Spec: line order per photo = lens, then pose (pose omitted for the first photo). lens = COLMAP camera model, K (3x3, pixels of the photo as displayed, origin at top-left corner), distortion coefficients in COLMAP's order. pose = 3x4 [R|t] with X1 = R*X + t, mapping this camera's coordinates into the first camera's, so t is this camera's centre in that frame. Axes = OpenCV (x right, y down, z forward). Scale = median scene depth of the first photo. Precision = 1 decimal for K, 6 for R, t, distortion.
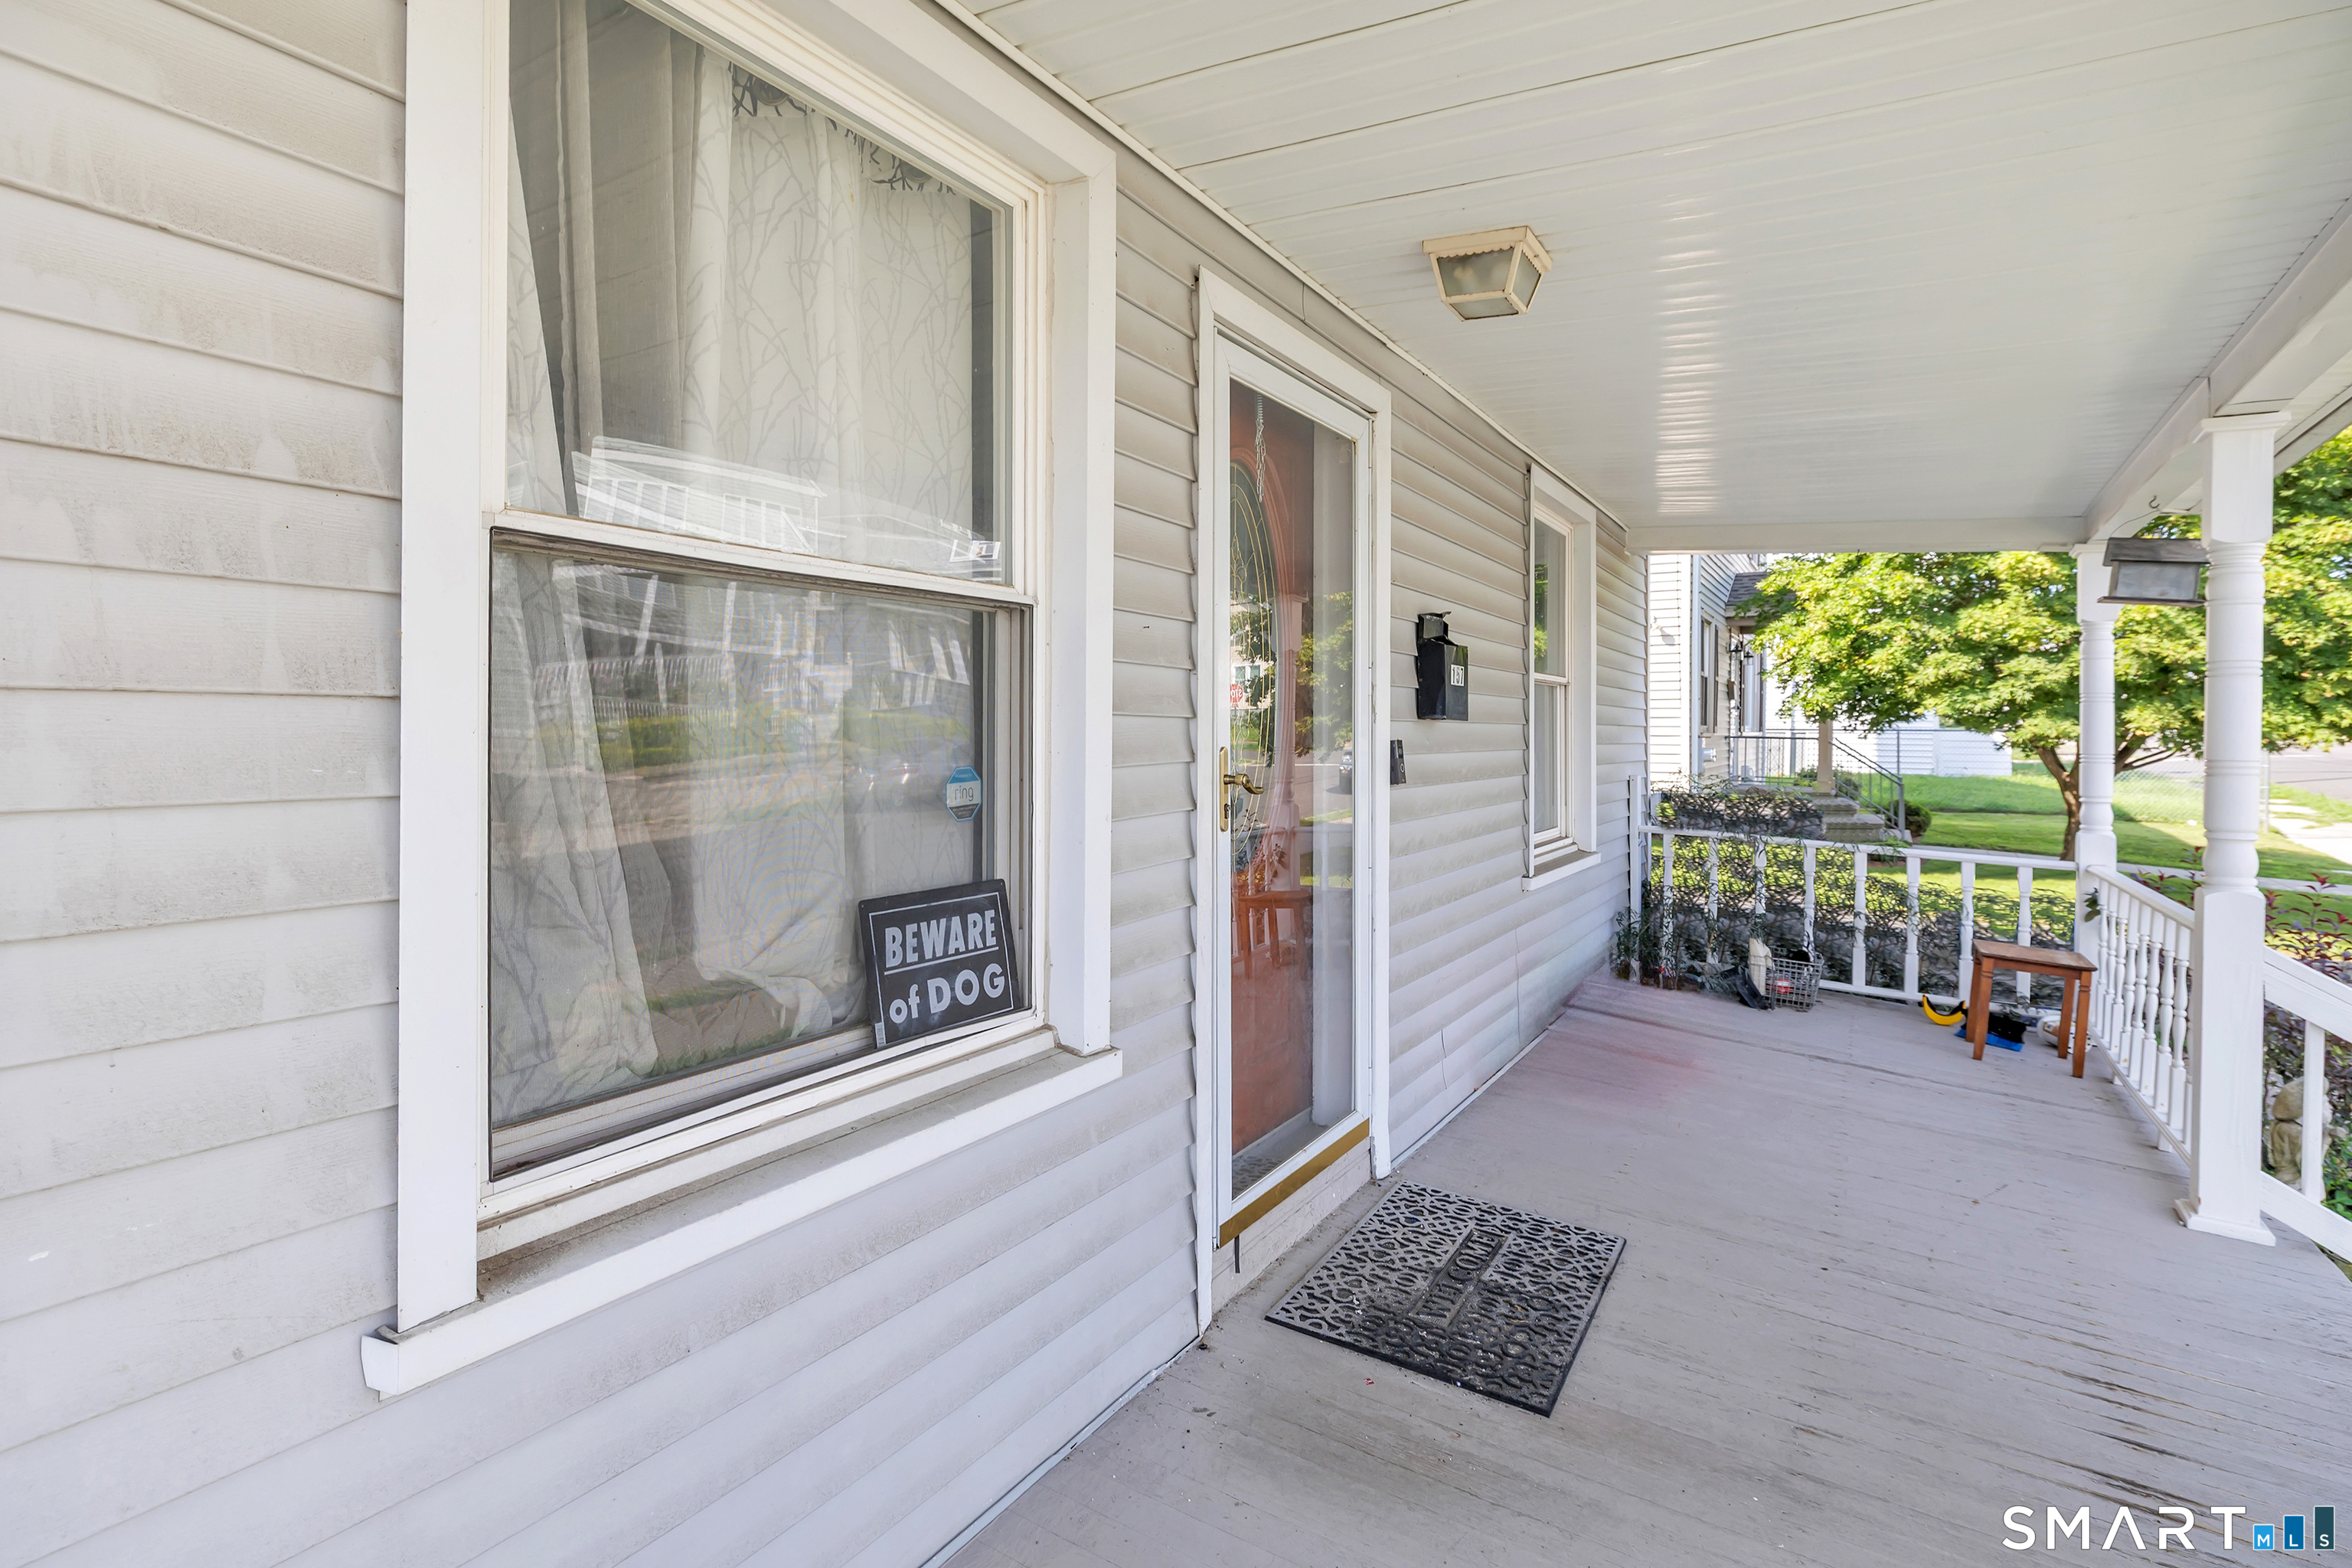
lens RADIAL K [[1205.2, 0, 1169.0], [0, 1205.2, 733.2], [0, 0, 1]] dist [-0.000851, -0.000270]
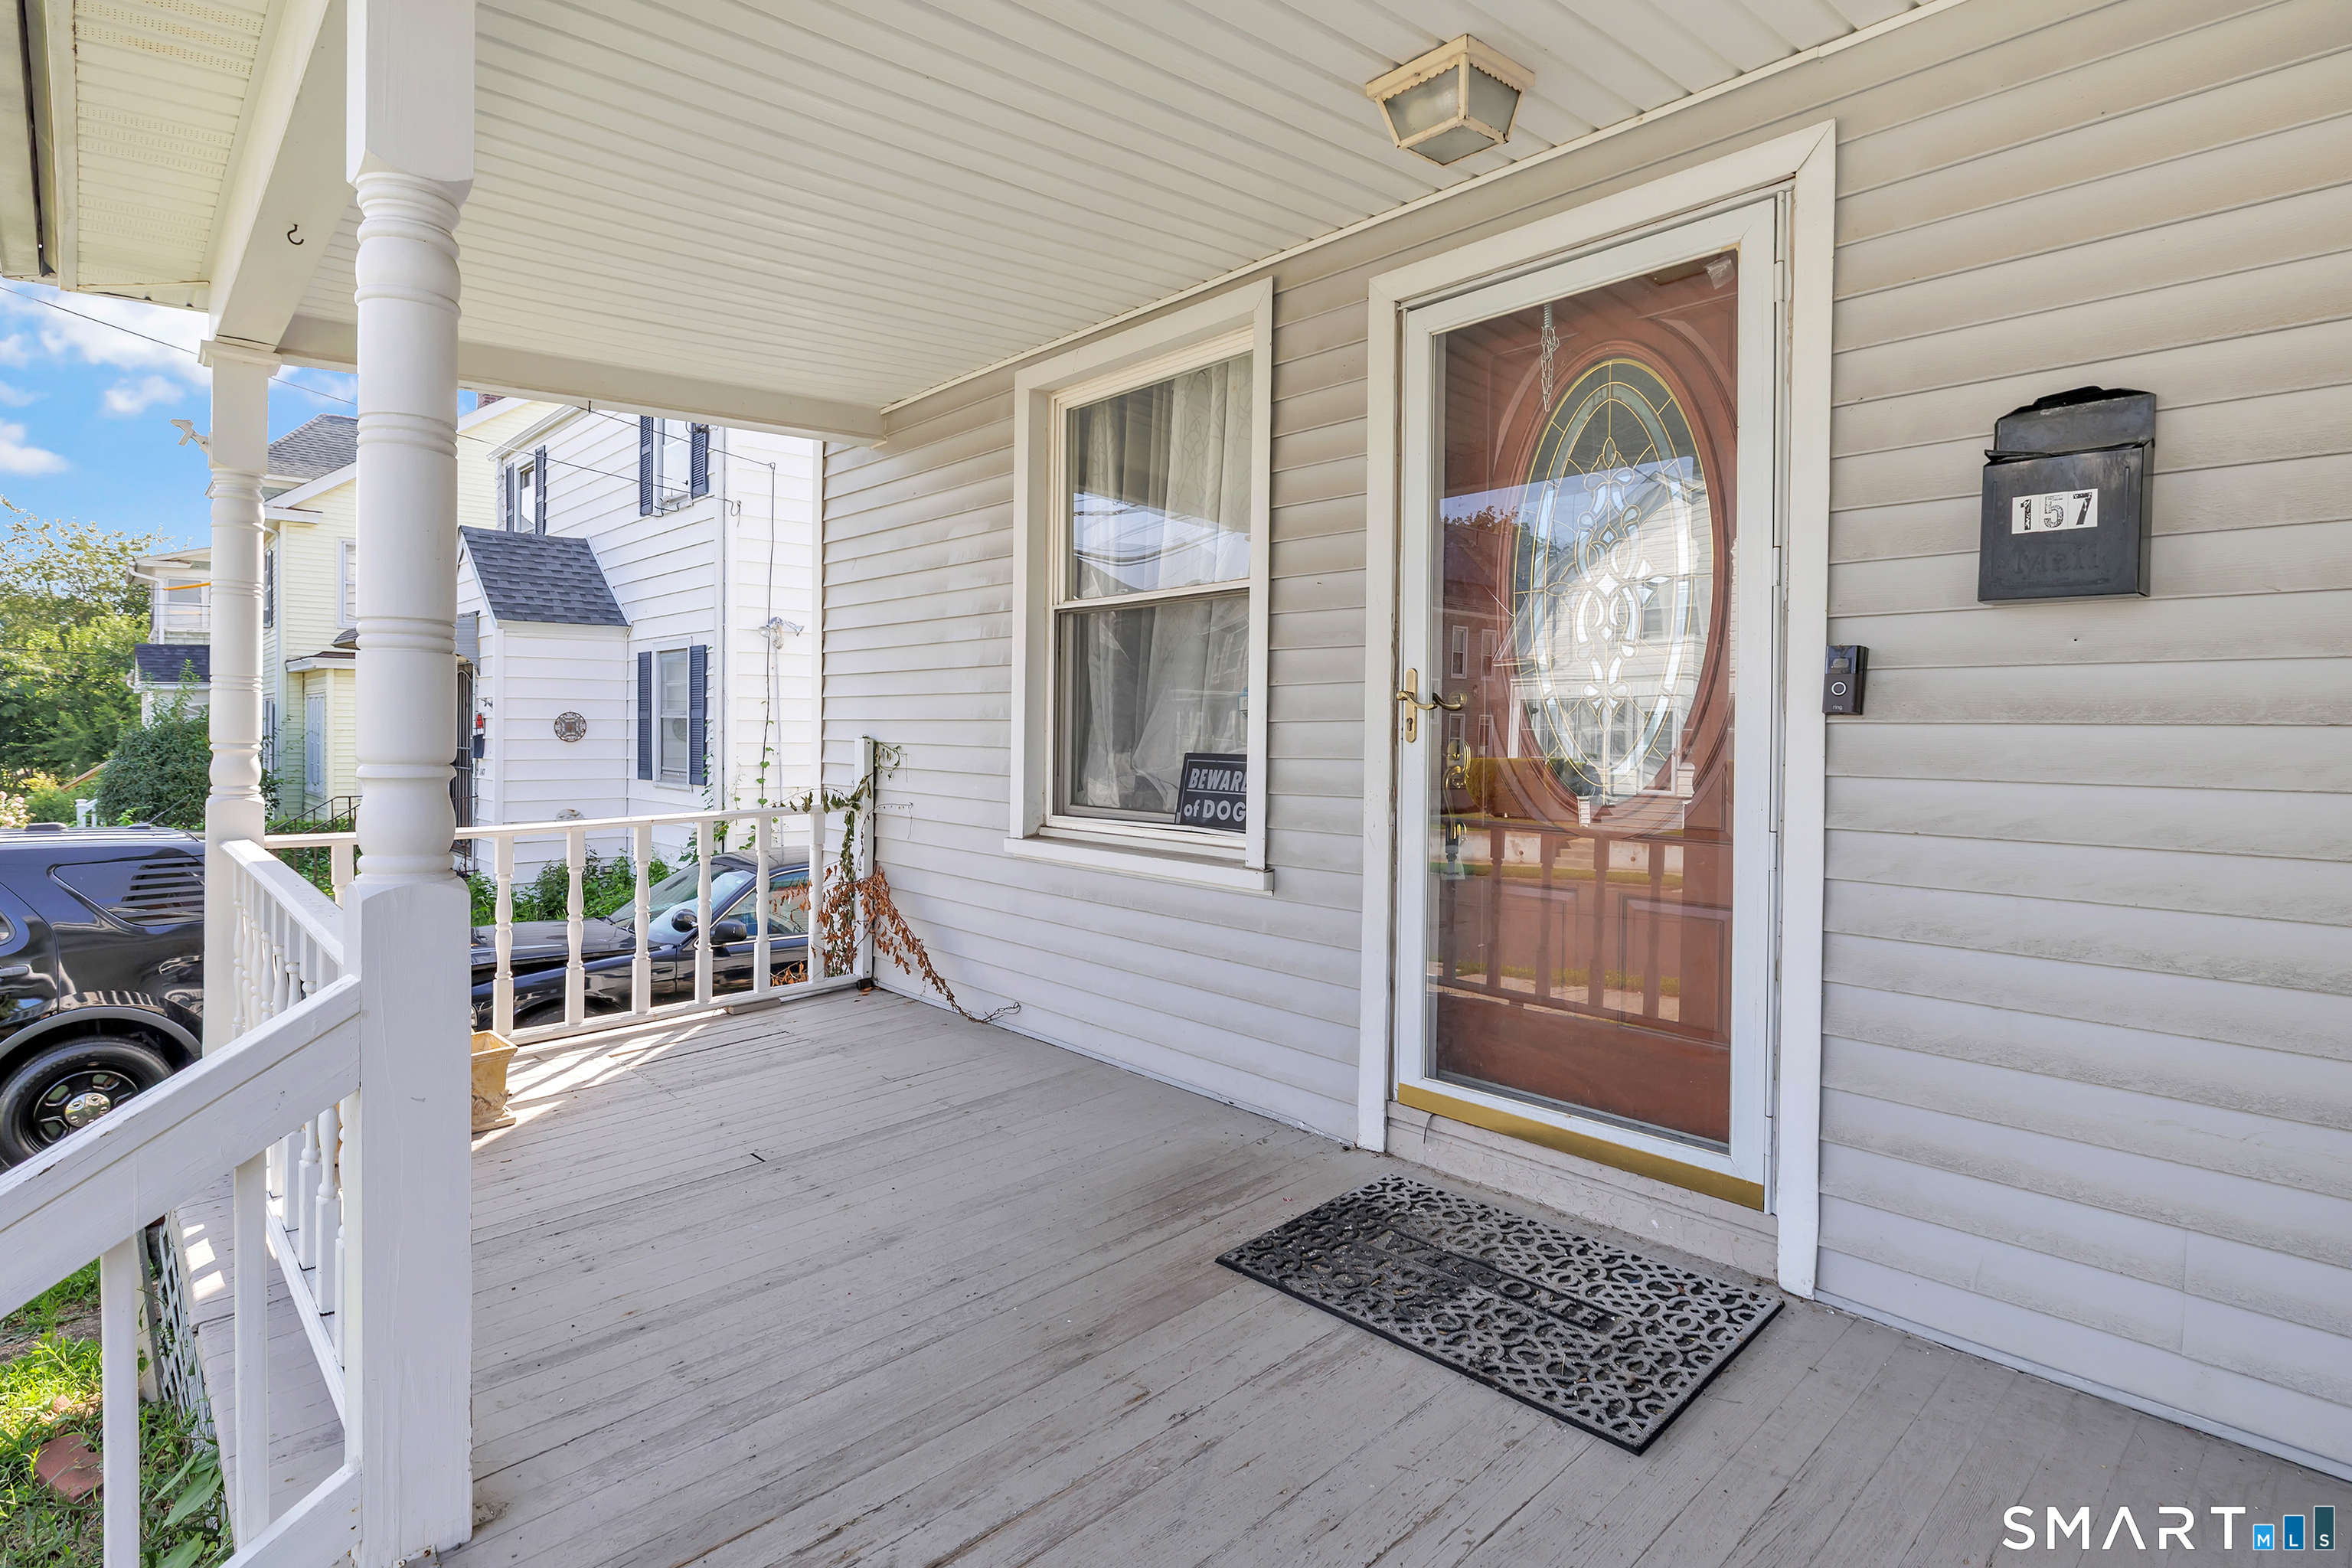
lens RADIAL K [[1205.2, 0, 1169.0], [0, 1205.2, 733.2], [0, 0, 1]] dist [-0.000851, -0.000270]
pose [[-0.288434, 0.001311, -0.957499, 1.142542], [-0.010715, 0.999932, 0.004597, 0.065924], [0.957440, 0.011586, -0.288400, 1.051689]]
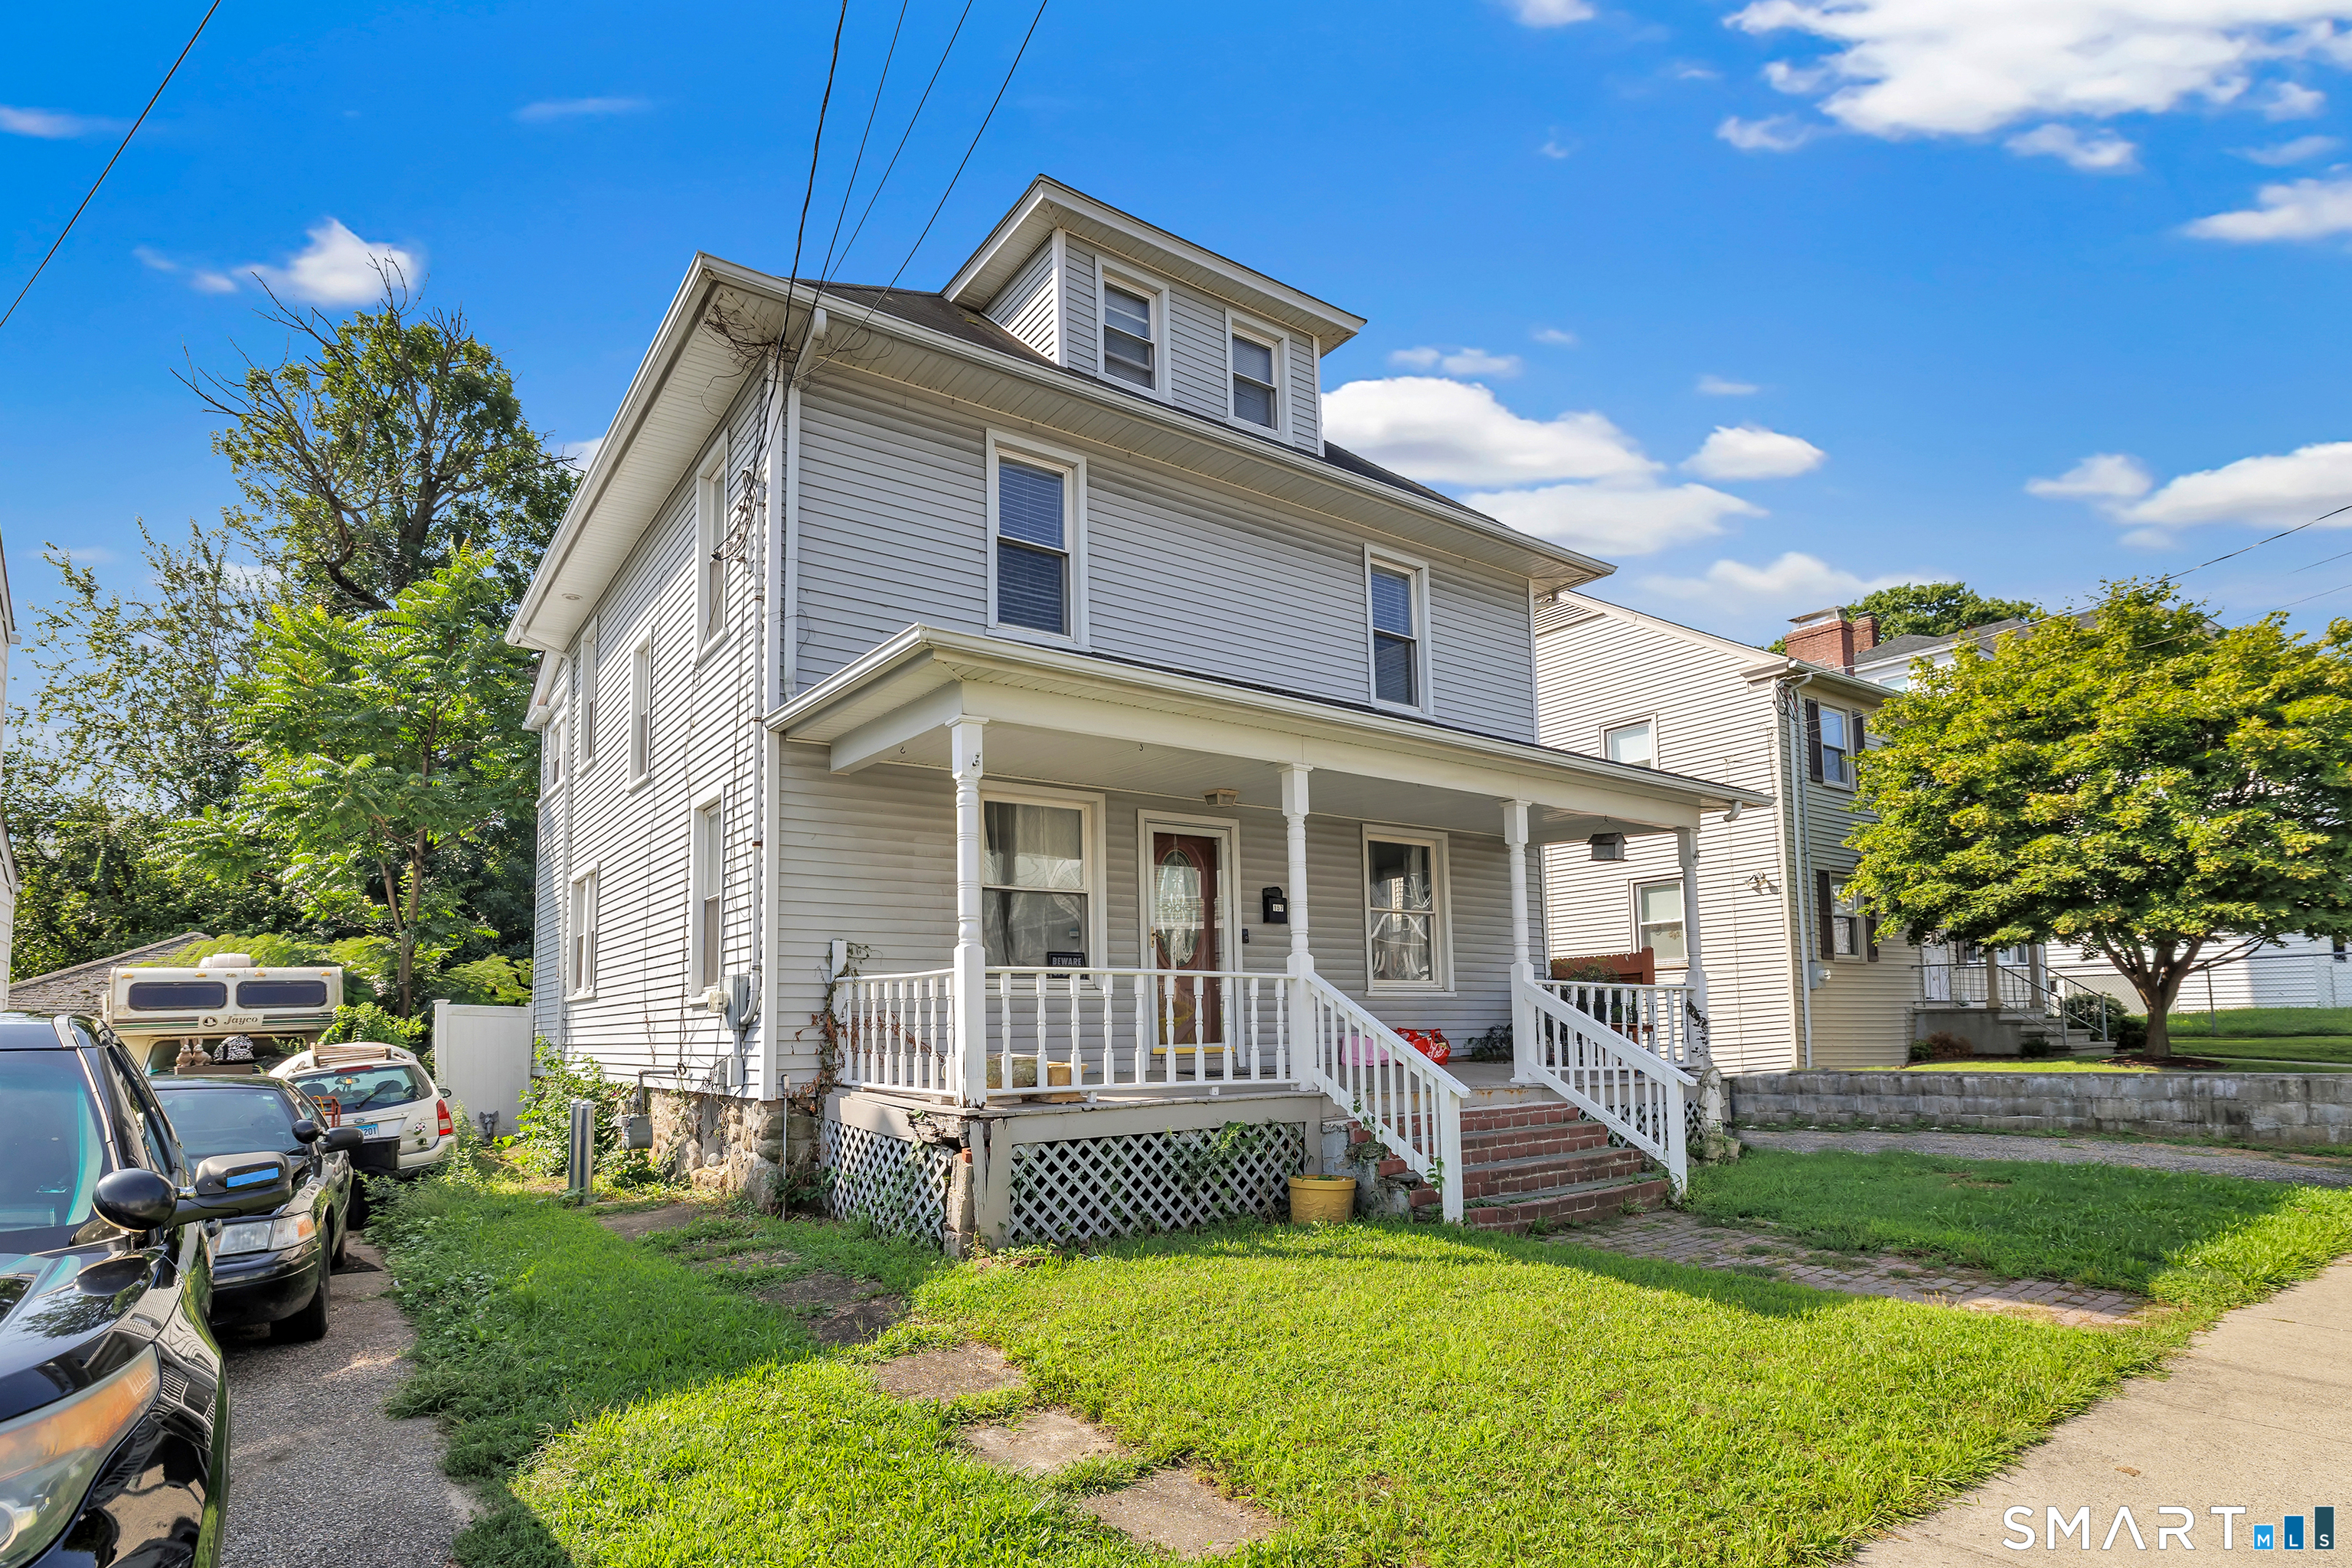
lens RADIAL K [[1205.2, 0, 1169.0], [0, 1205.2, 733.2], [0, 0, 1]] dist [-0.000851, -0.000270]
pose [[0.918003, -0.120871, -0.377704, 1.559112], [0.023380, 0.967259, -0.252713, 0.373286], [0.395883, 0.223161, 0.890773, -2.453237]]
